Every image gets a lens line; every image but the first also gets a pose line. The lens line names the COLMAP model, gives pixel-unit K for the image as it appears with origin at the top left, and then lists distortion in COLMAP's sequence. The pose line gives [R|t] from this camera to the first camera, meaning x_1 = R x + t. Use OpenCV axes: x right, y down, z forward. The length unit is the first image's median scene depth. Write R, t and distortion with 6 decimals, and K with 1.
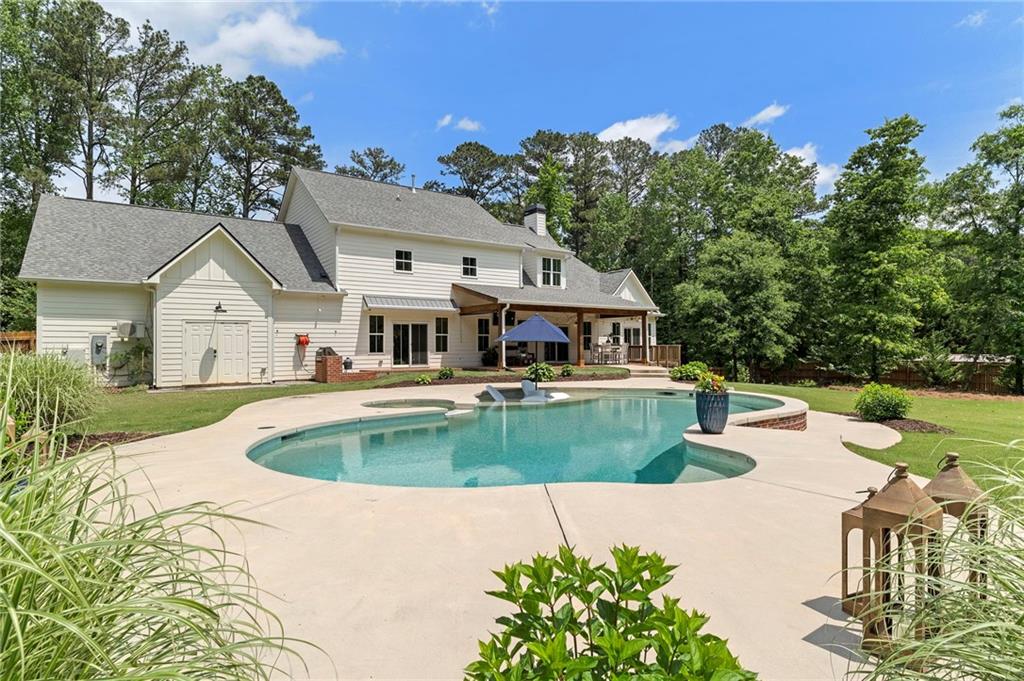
lens RADIAL K [[558.6, 0, 512.1], [0, 558.6, 338.2], [0, 0, 1]] dist [-0.015529, -0.000290]
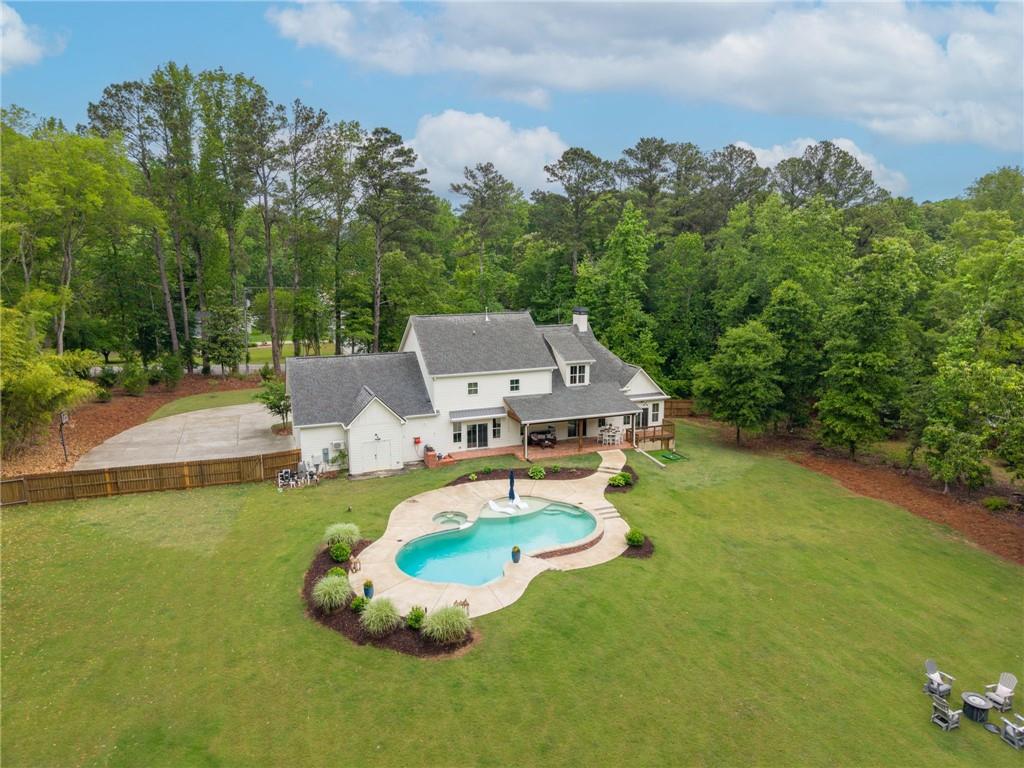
lens RADIAL K [[681.9, 0, 512.9], [0, 681.9, 378.6], [0, 0, 1]] dist [0.045464, 0.000035]
pose [[0.968296, 0.050866, -0.244573, 0.362903], [0.001143, 0.978137, 0.207960, -0.506259], [0.249804, -0.201647, 0.947067, -0.783566]]
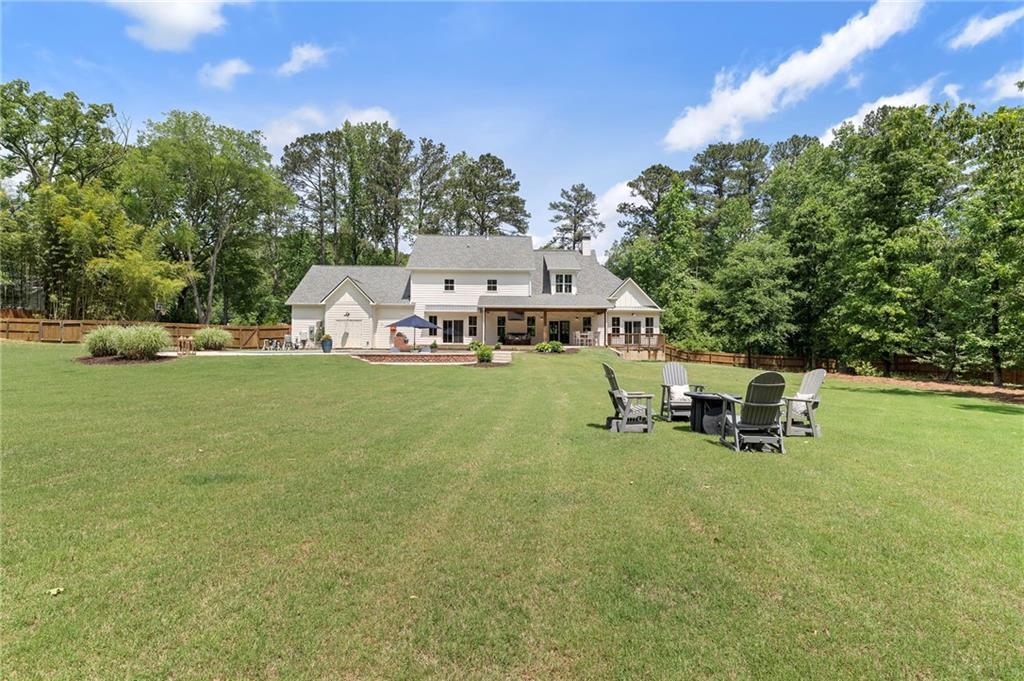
lens RADIAL K [[524.6, 0, 511.2], [0, 524.6, 343.3], [0, 0, 1]] dist [-0.038116, -0.000827]
pose [[0.821888, 0.014672, -0.569460, 0.785771], [-0.003609, 0.999782, 0.020550, 0.011463], [0.569638, -0.014835, 0.821762, -0.230886]]
